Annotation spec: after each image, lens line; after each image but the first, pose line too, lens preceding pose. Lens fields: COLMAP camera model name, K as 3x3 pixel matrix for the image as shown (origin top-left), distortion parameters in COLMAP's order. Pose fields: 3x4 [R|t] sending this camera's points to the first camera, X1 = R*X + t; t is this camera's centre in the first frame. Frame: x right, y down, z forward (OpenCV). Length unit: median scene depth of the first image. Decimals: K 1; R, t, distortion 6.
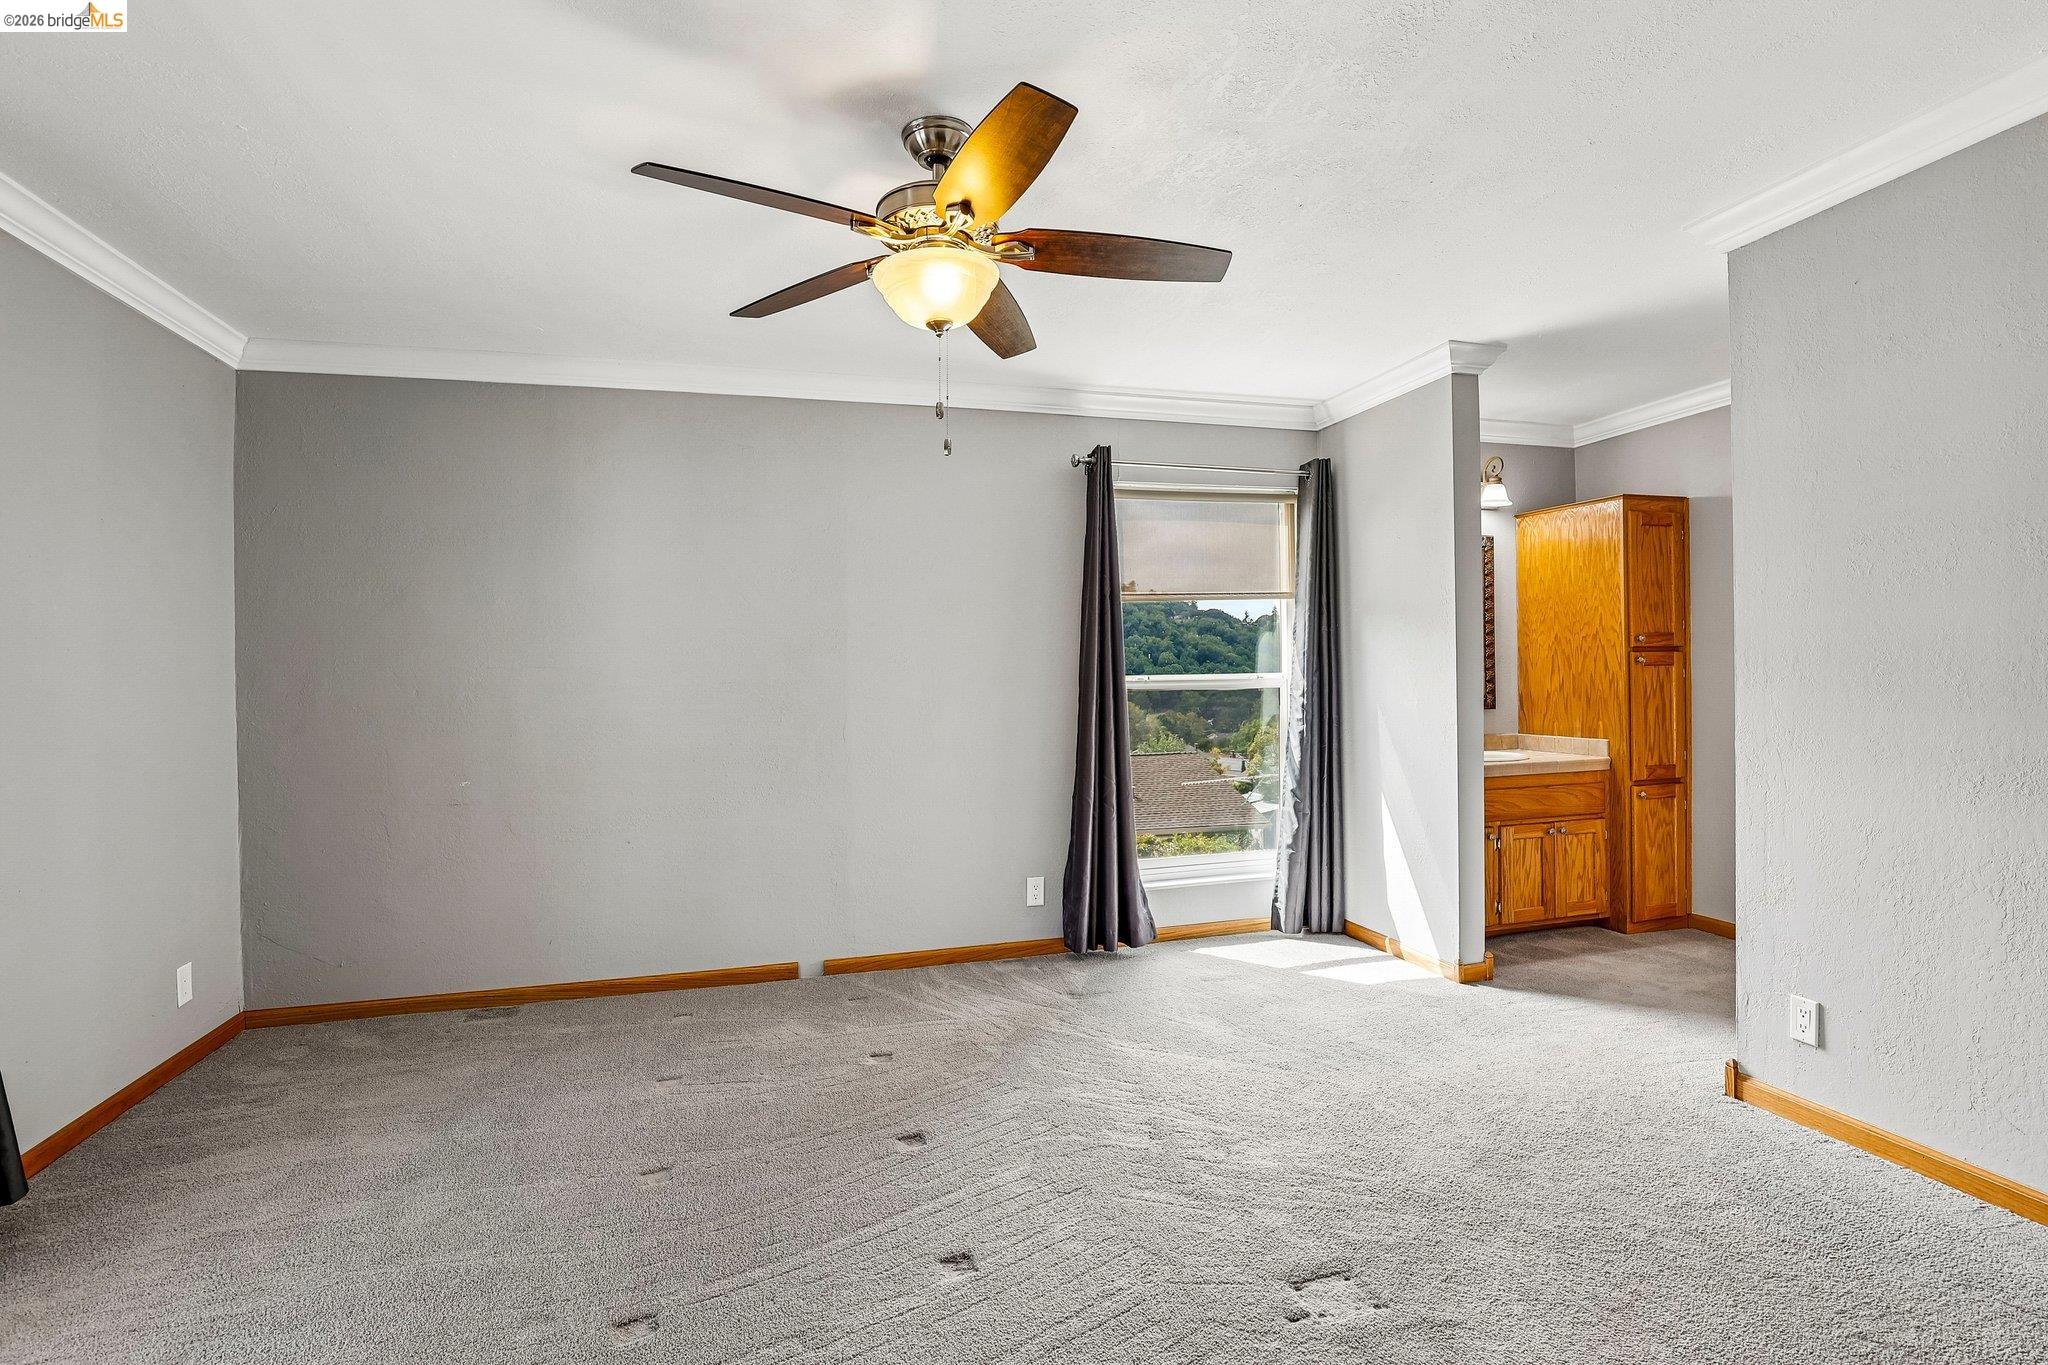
lens RADIAL K [[970.7, 0, 1034.3], [0, 970.7, 675.7], [0, 0, 1]] dist [-0.024452, 0.000951]
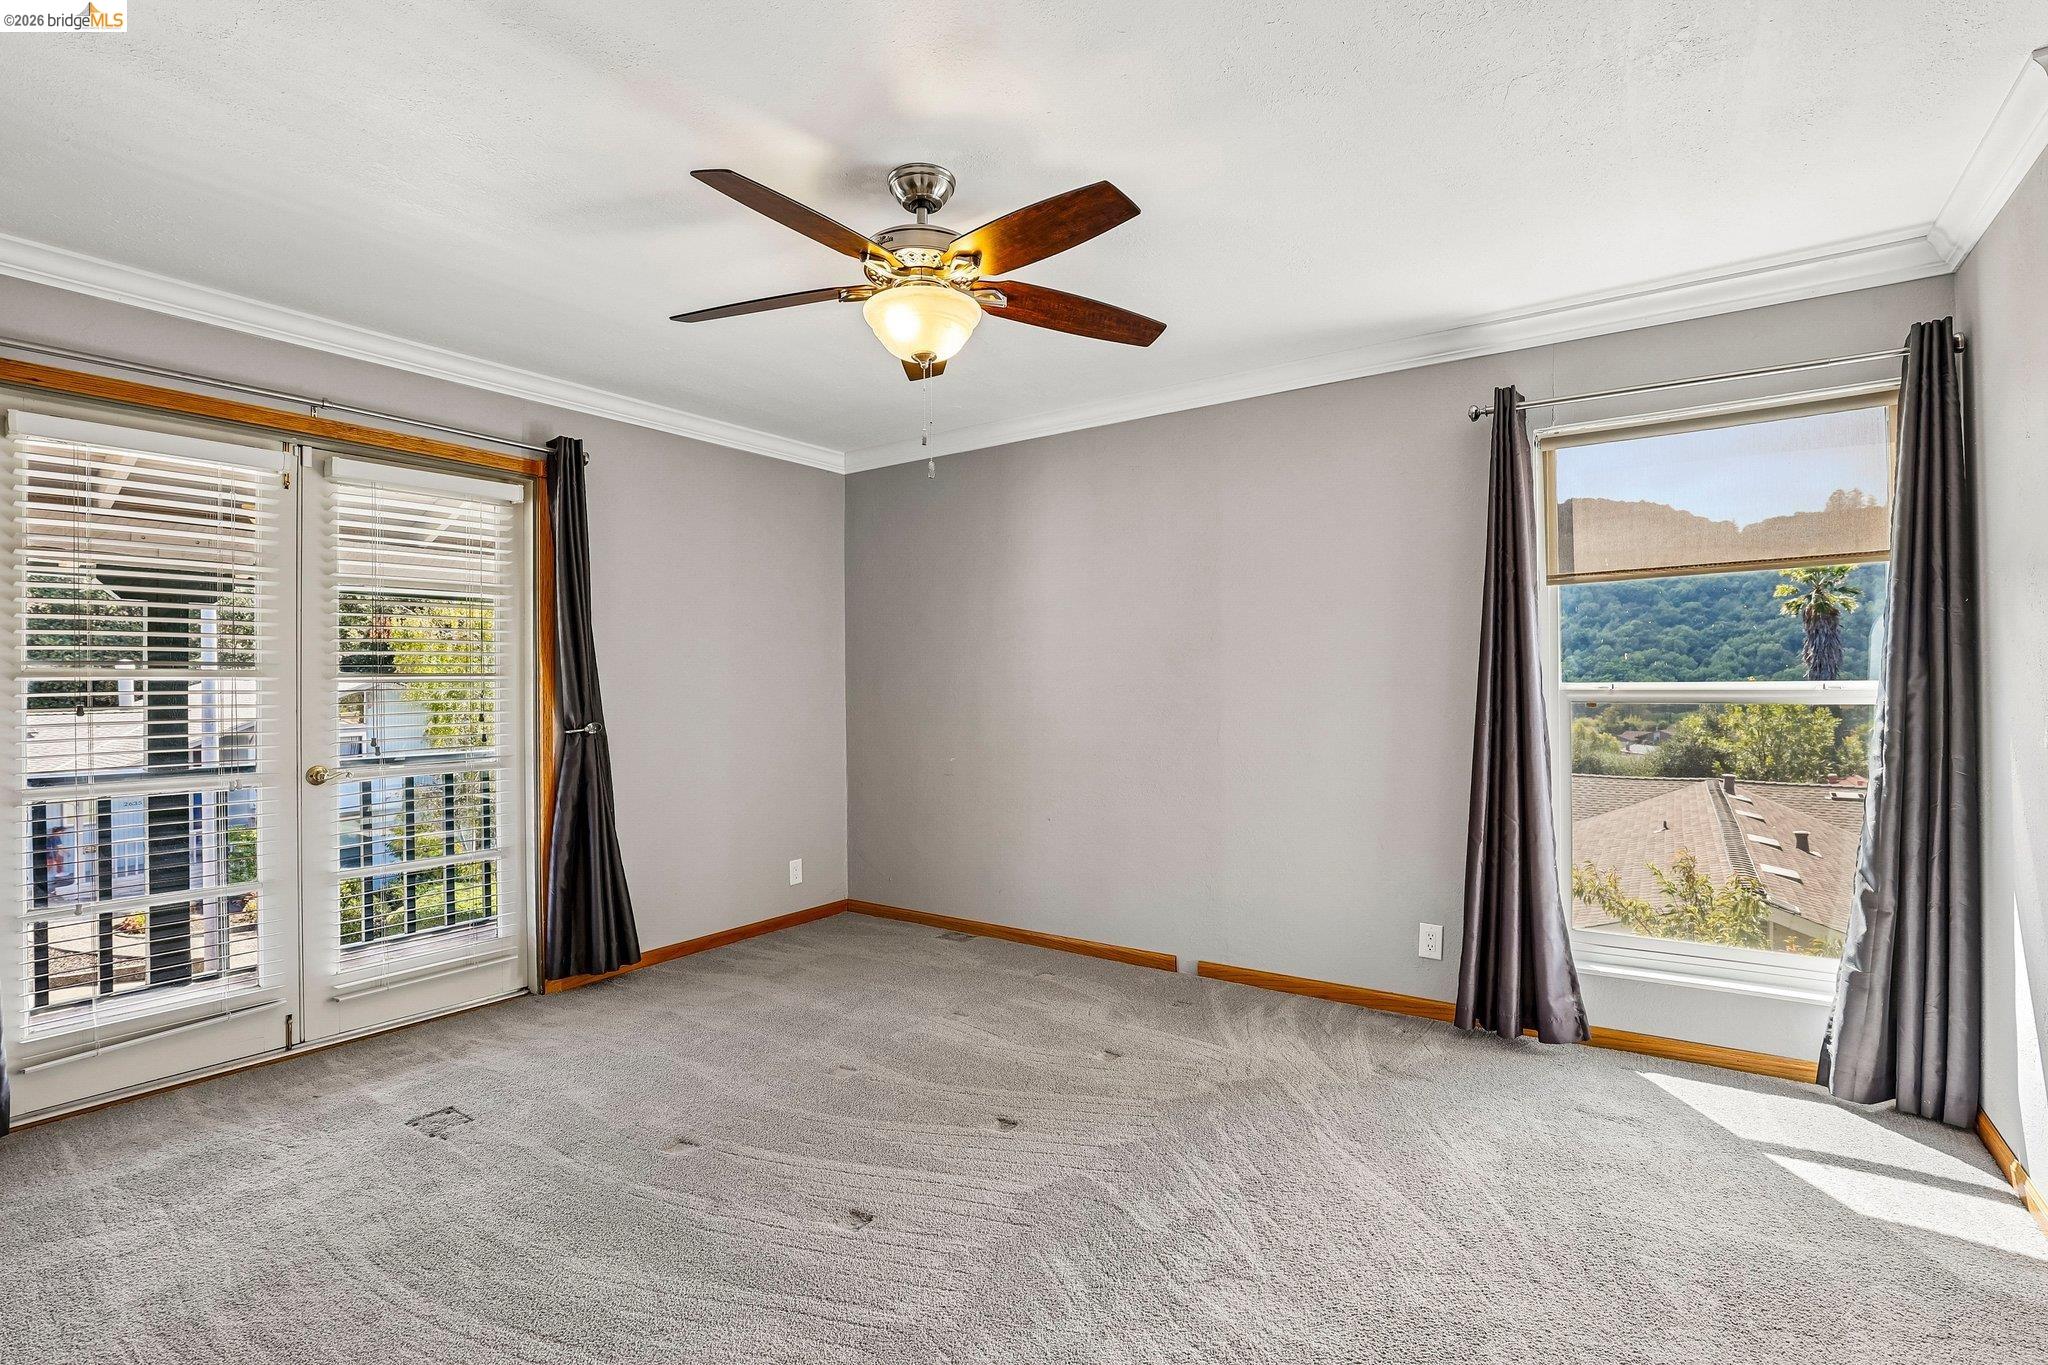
lens RADIAL K [[937.5, 0, 1017.9], [0, 937.5, 675.3], [0, 0, 1]] dist [-0.025943, 0.001476]
pose [[0.629648, 0.004895, -0.776865, 0.357184], [-0.002923, 0.999988, 0.003932, -0.006946], [0.776875, -0.000205, 0.629655, 0.198282]]
